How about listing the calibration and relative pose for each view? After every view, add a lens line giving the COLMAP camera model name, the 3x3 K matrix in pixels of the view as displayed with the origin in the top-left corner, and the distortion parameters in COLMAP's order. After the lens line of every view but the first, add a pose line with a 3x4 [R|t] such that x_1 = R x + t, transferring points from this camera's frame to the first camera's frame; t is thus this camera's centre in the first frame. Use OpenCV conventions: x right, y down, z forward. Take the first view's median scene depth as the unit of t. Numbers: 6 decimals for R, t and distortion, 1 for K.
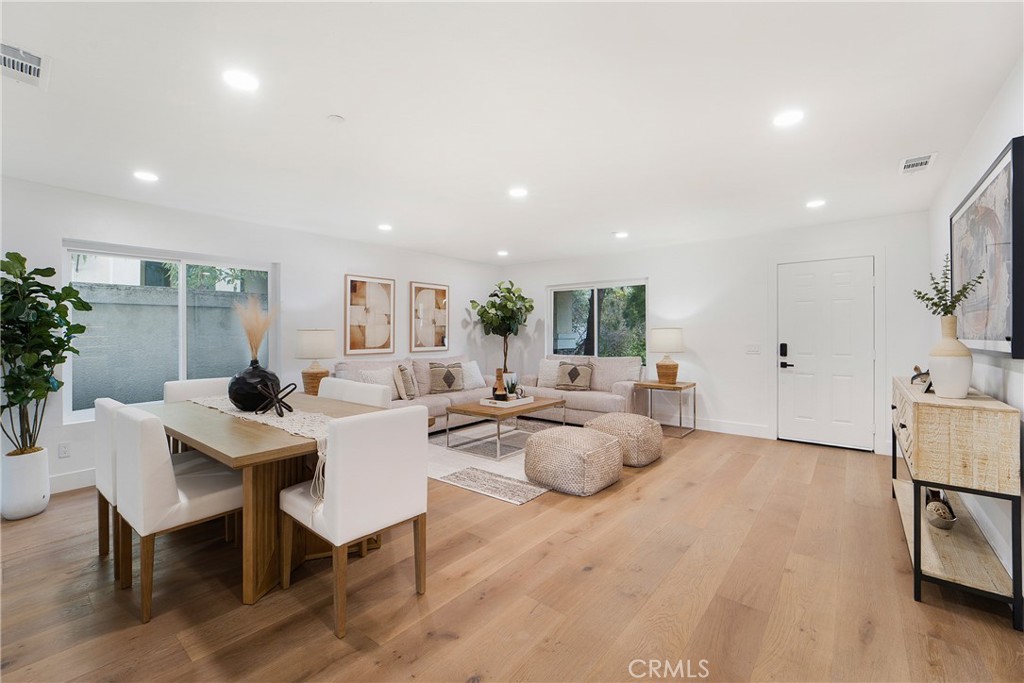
lens RADIAL K [[418.1, 0, 487.7], [0, 418.1, 320.1], [0, 0, 1]] dist [-0.006067, 0.001566]
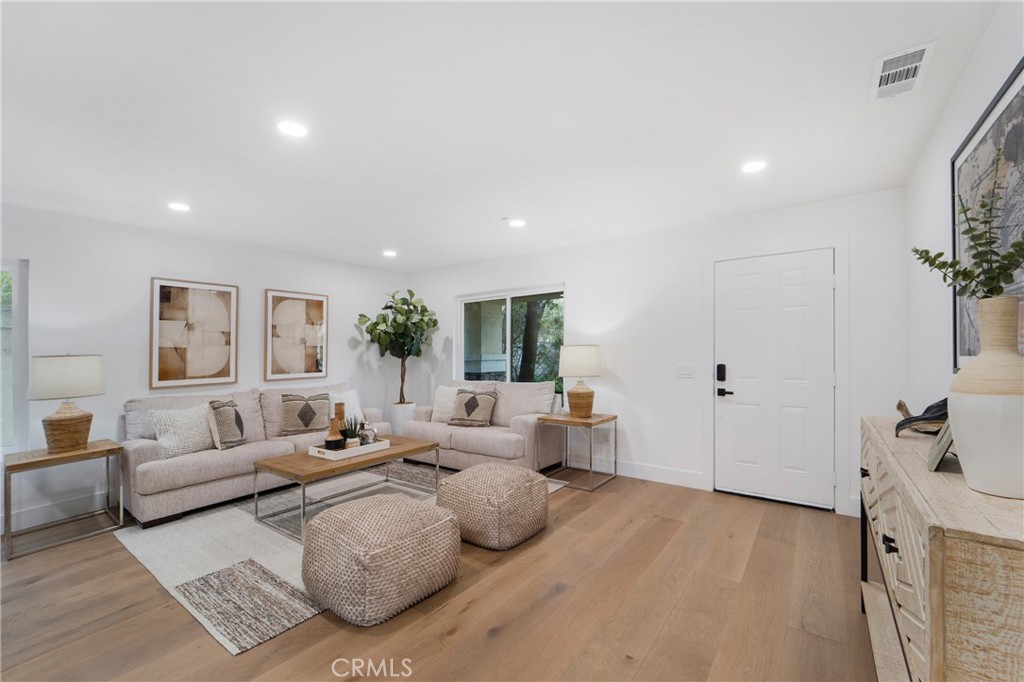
lens RADIAL K [[418.1, 0, 492.8], [0, 418.1, 345.3], [0, 0, 1]] dist [-0.006067, 0.001566]
pose [[0.998250, -0.010009, 0.058276, 0.229028], [0.009568, 0.999923, 0.007840, 0.011375], [-0.058350, -0.007269, 0.998270, 0.243060]]
